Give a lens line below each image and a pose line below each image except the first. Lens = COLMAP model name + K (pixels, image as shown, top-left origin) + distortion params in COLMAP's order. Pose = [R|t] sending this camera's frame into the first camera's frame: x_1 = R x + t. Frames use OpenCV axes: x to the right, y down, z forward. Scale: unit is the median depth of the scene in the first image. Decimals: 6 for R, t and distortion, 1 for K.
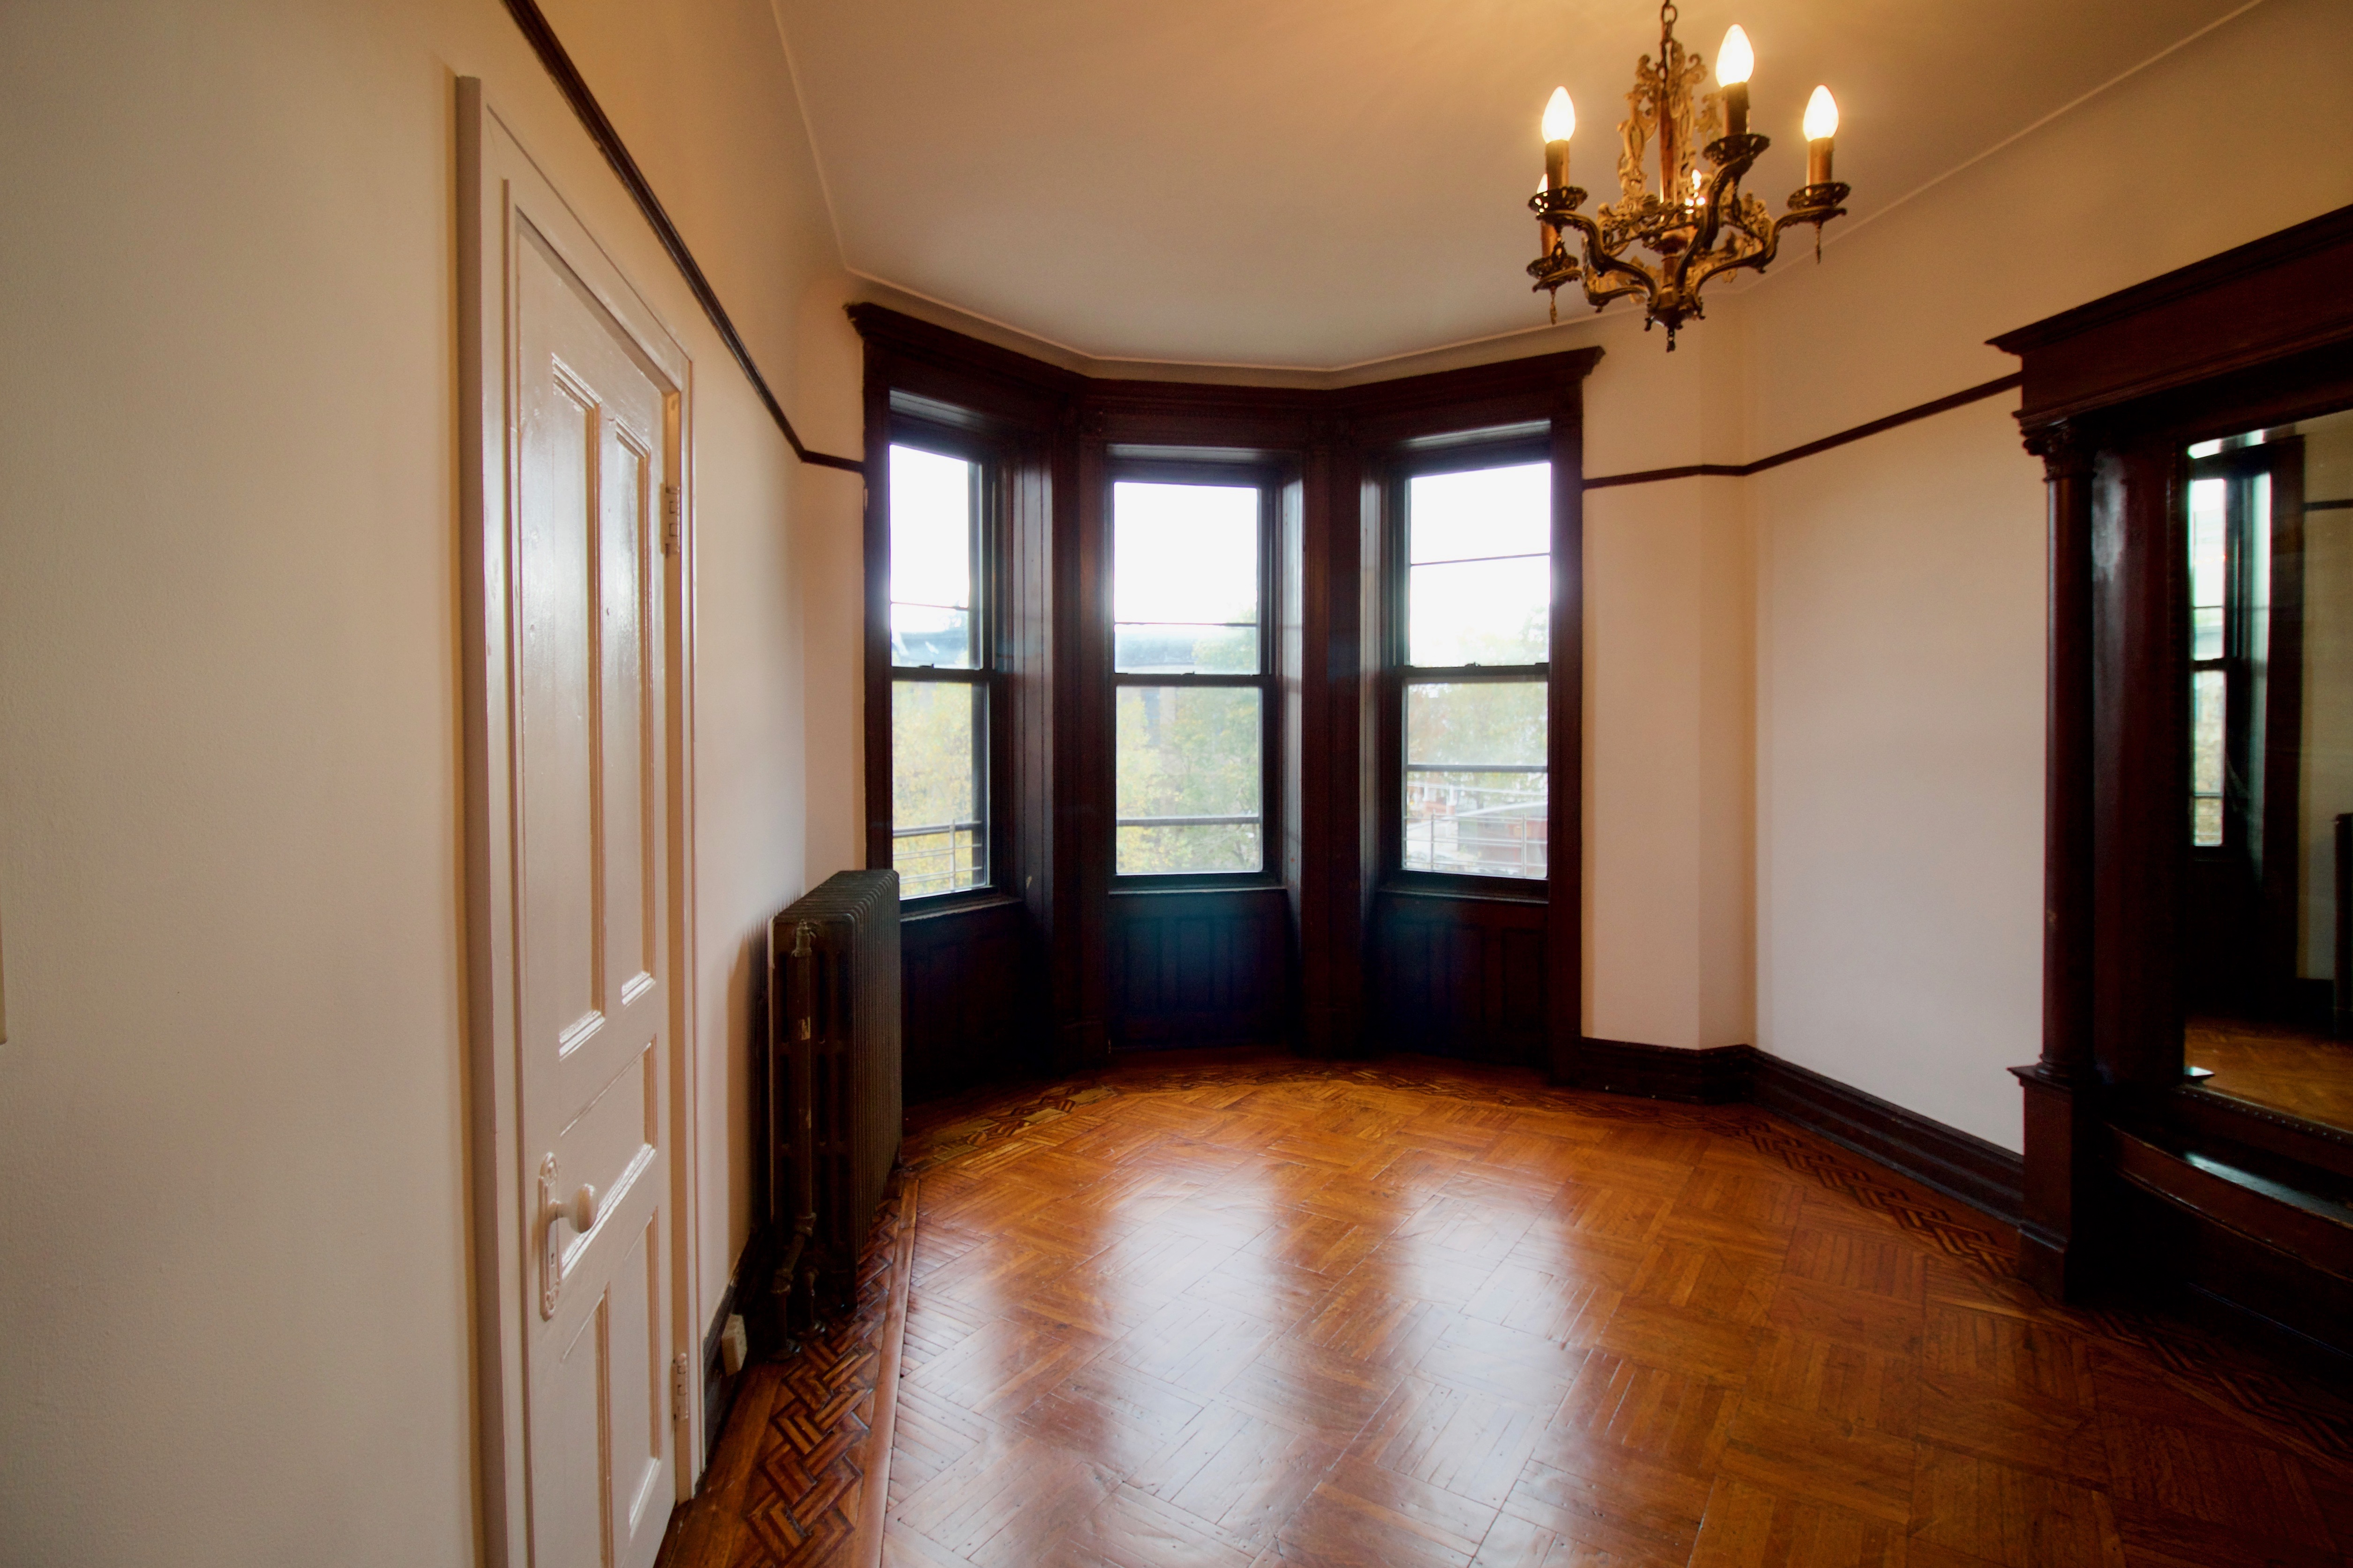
lens RADIAL K [[1116.3, 0, 1160.6], [0, 1116.3, 751.5], [0, 0, 1]] dist [-0.000566, -0.012221]
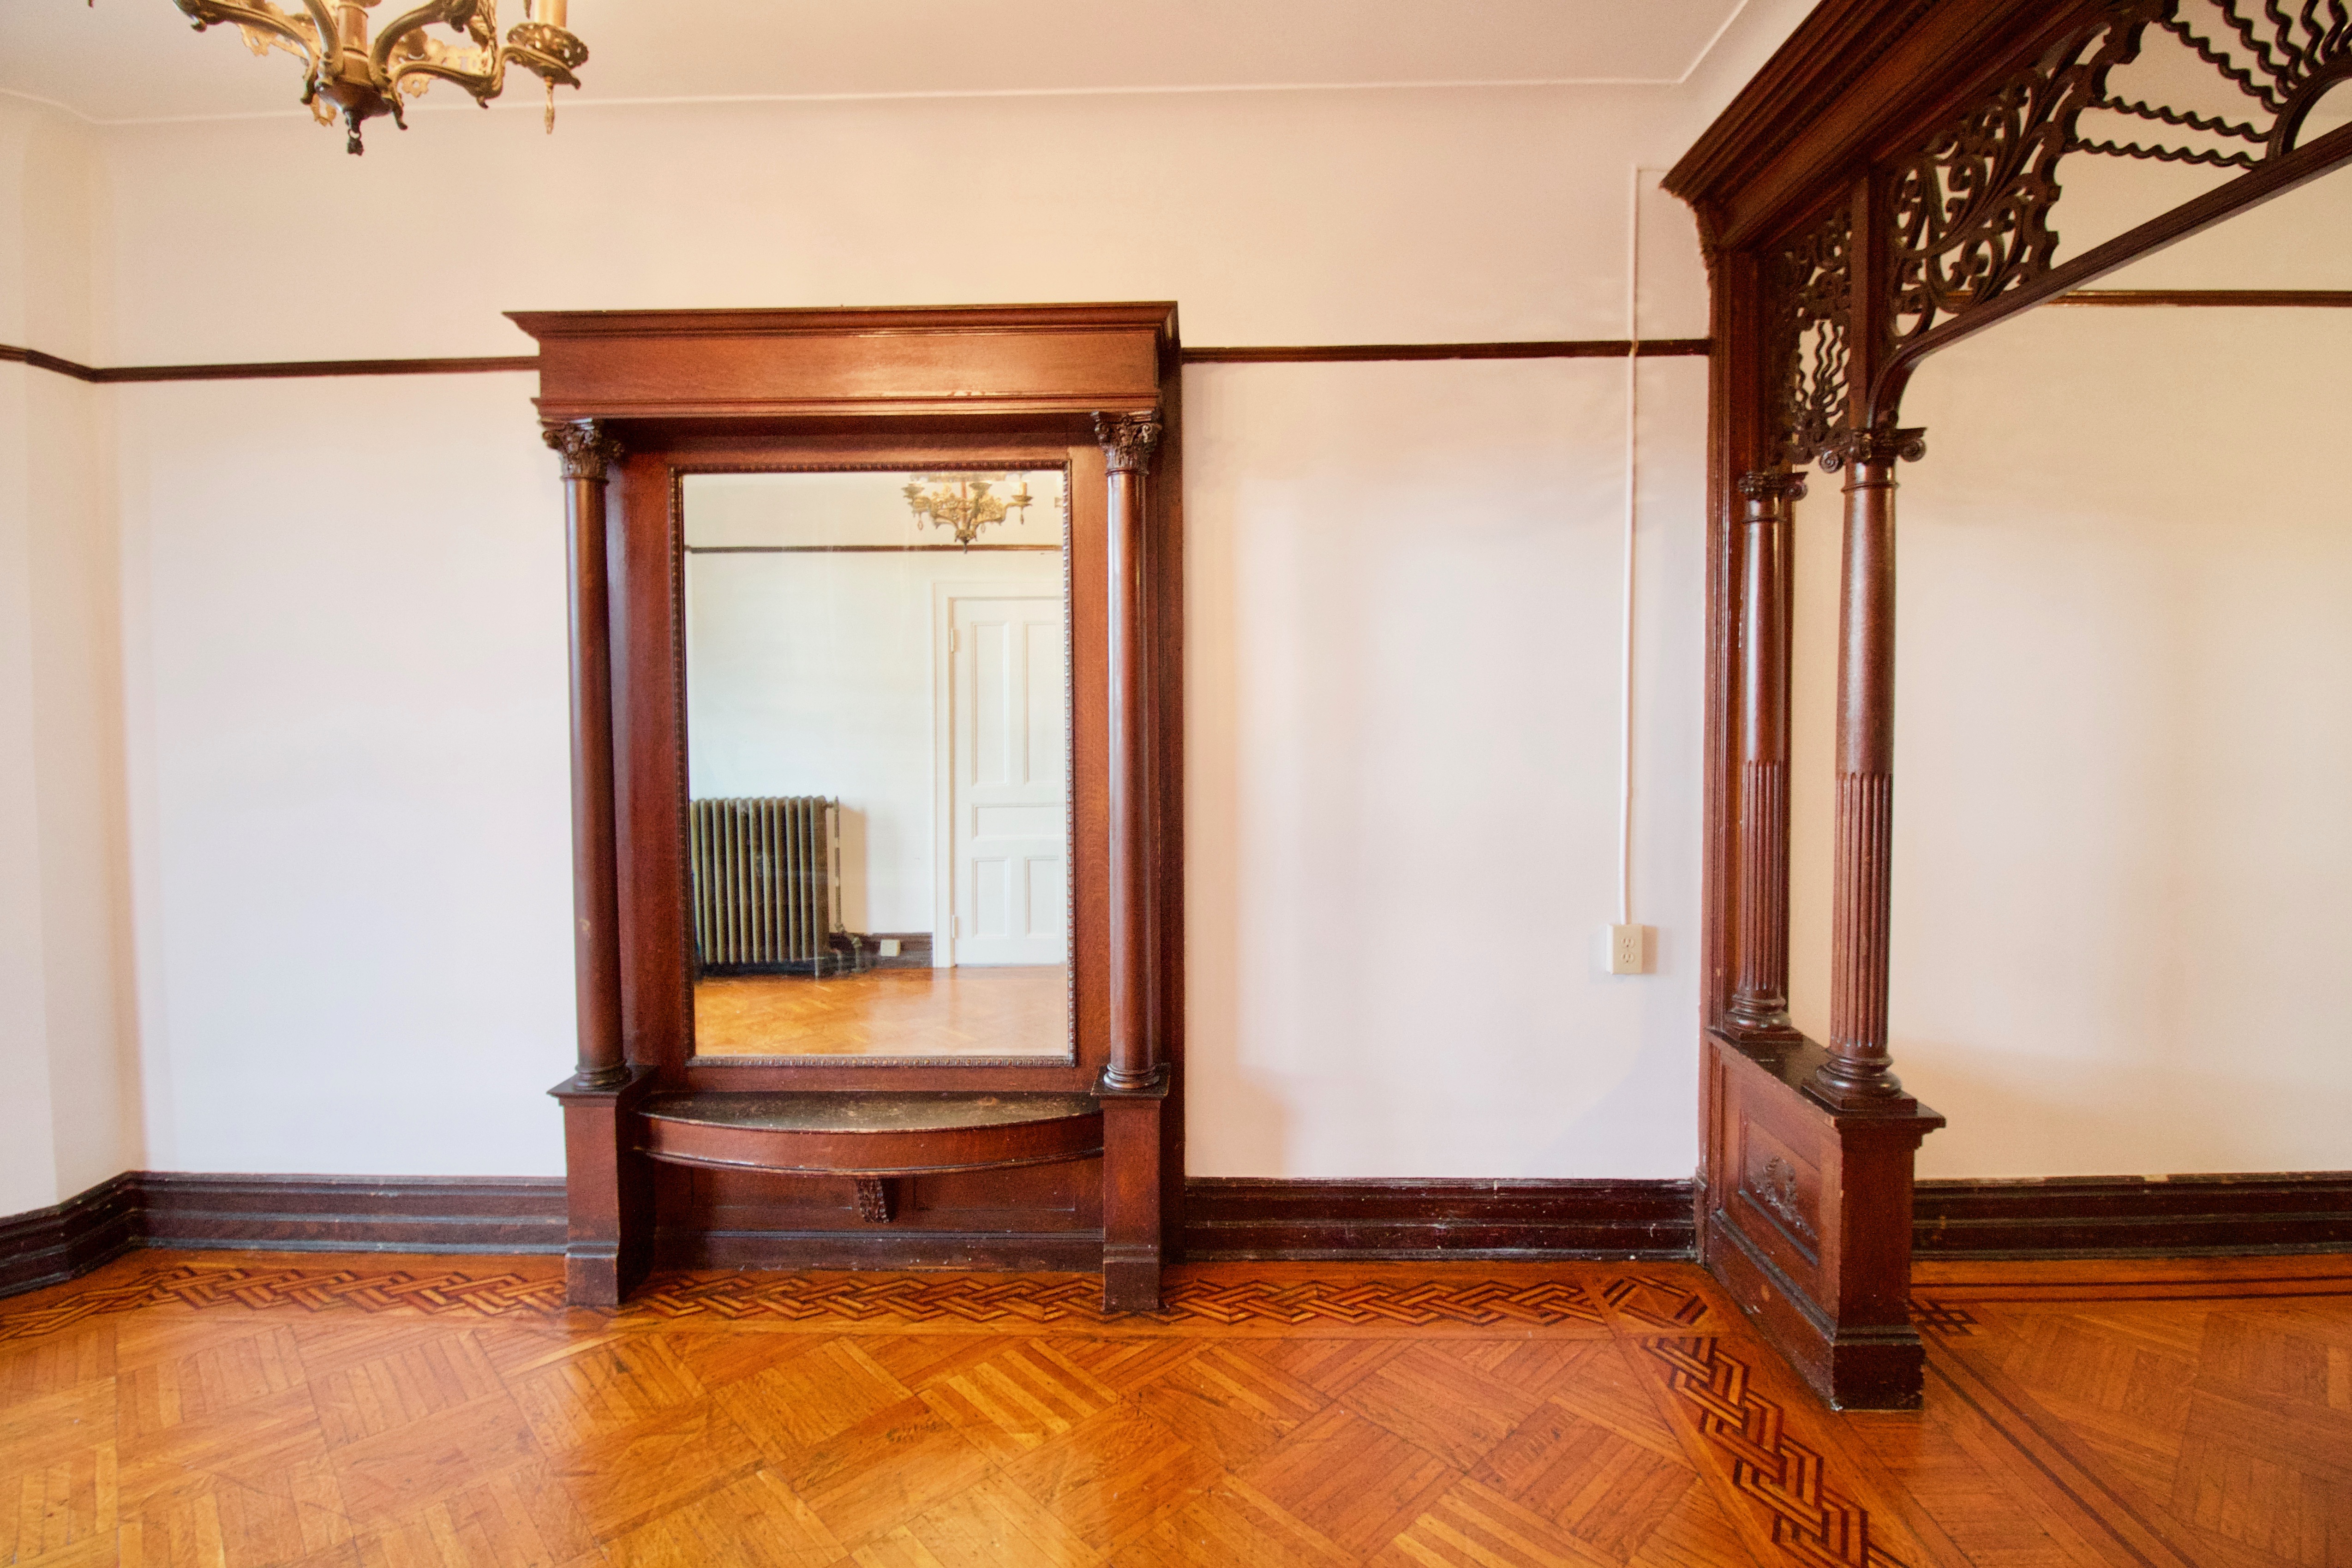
lens RADIAL K [[1116.0, 0, 1160.1], [0, 1116.0, 751.5], [0, 0, 1]] dist [-0.000566, -0.012221]
pose [[0.196937, -0.022965, 0.980147, -0.059552], [0.026769, 0.999479, 0.018039, -0.008397], [-0.980051, 0.022685, 0.197449, 0.293203]]
